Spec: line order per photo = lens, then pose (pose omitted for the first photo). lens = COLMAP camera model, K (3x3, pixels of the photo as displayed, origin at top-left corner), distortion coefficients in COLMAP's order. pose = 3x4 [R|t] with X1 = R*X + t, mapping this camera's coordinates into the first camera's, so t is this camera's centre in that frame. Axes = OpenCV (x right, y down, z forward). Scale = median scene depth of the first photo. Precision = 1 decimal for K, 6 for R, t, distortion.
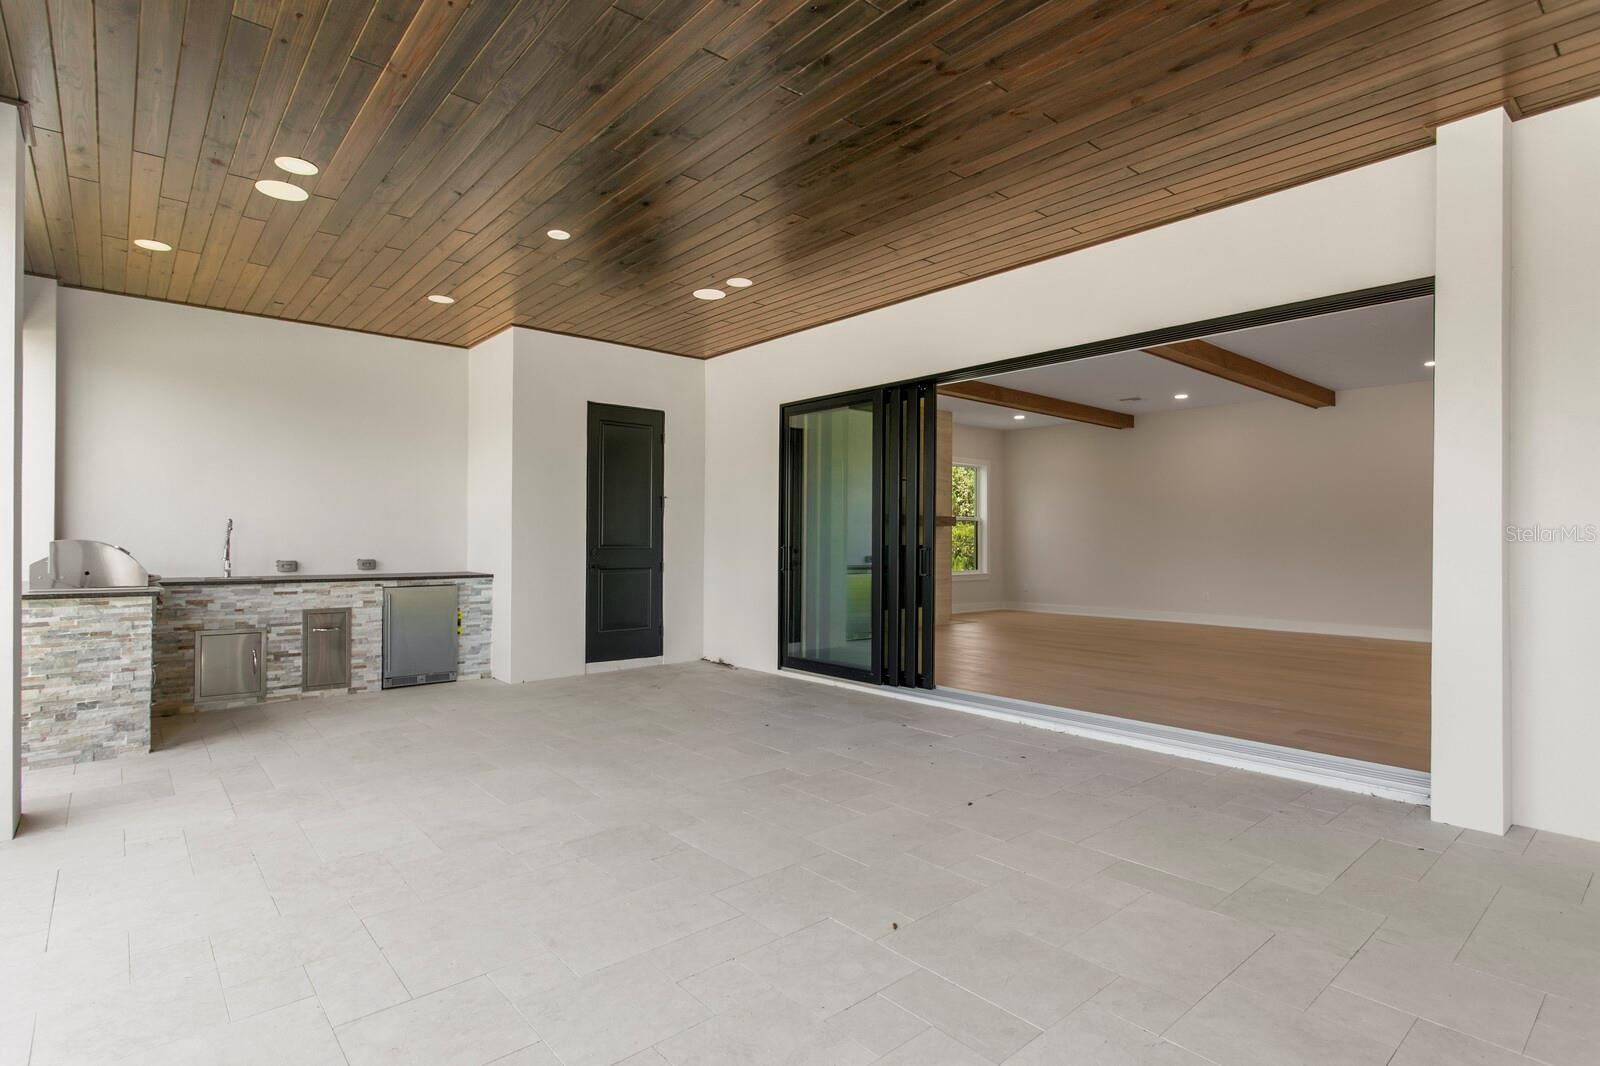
lens RADIAL K [[808.6, 0, 798.0], [0, 808.6, 536.2], [0, 0, 1]] dist [0.000962, 0.000079]
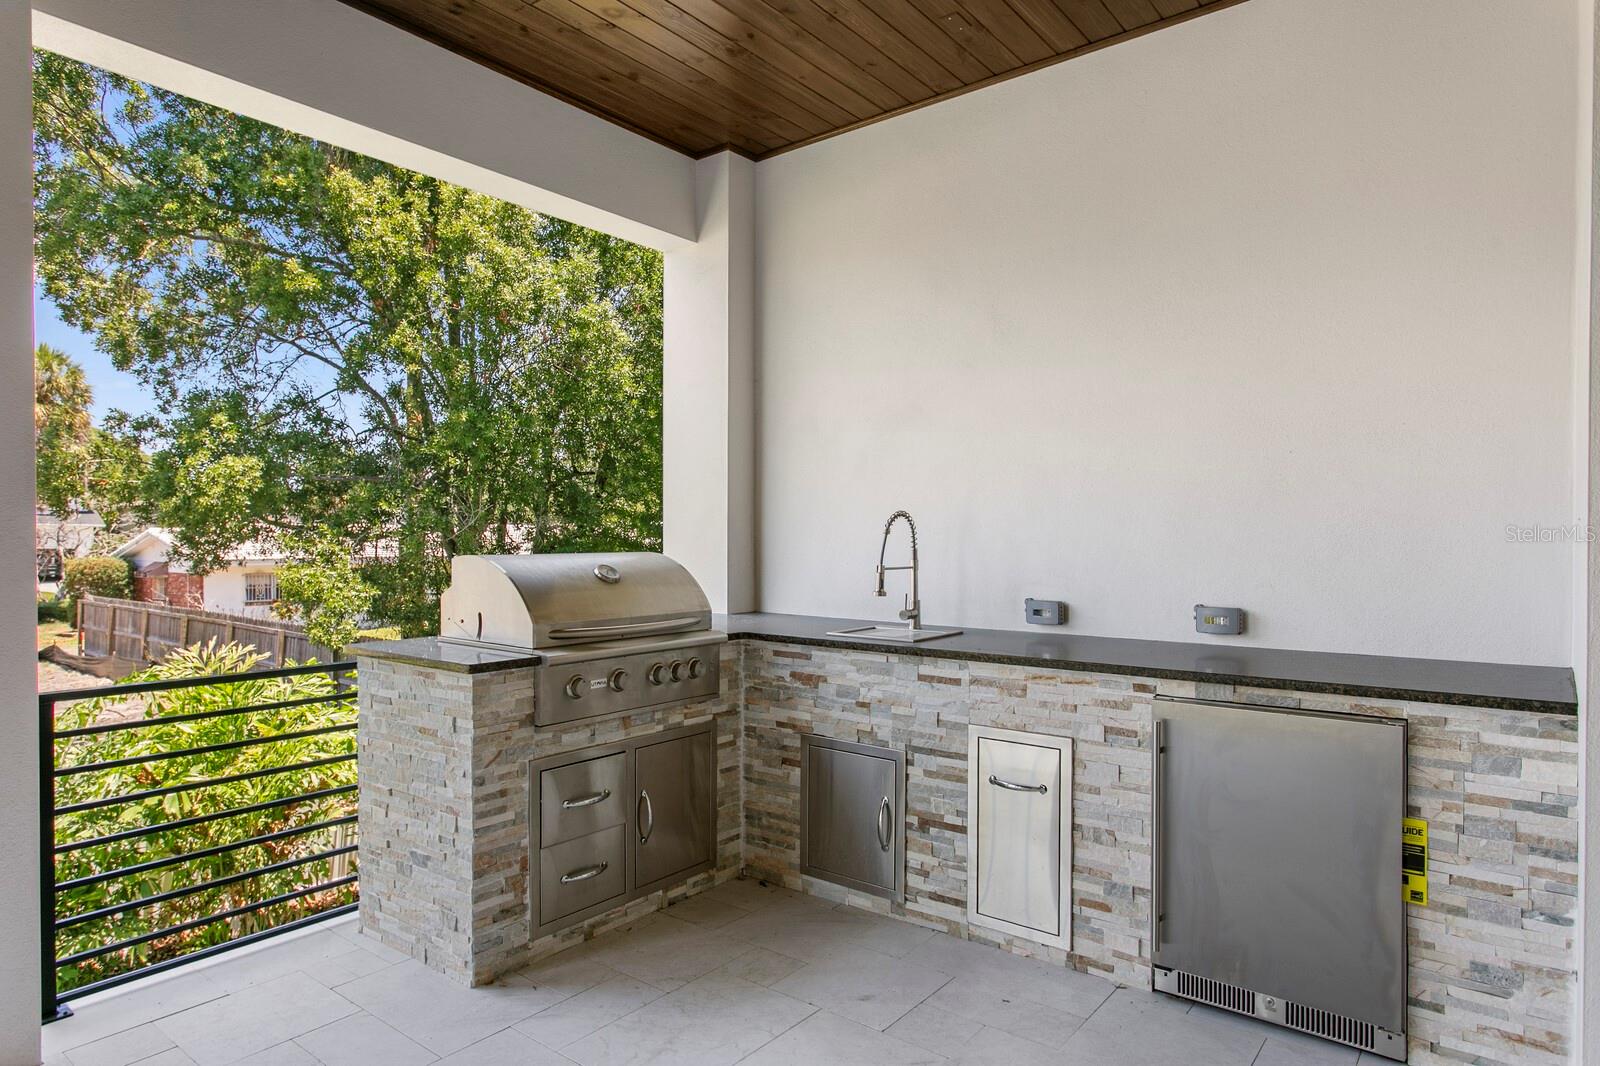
lens RADIAL K [[917.3, 0, 799.0], [0, 917.3, 540.4], [0, 0, 1]] dist [-0.002063, 0.000675]
pose [[0.162726, -0.000601, -0.986671, -0.163509], [0.004888, 0.999988, 0.000197, -0.004508], [0.986659, -0.004855, 0.162727, 0.848843]]
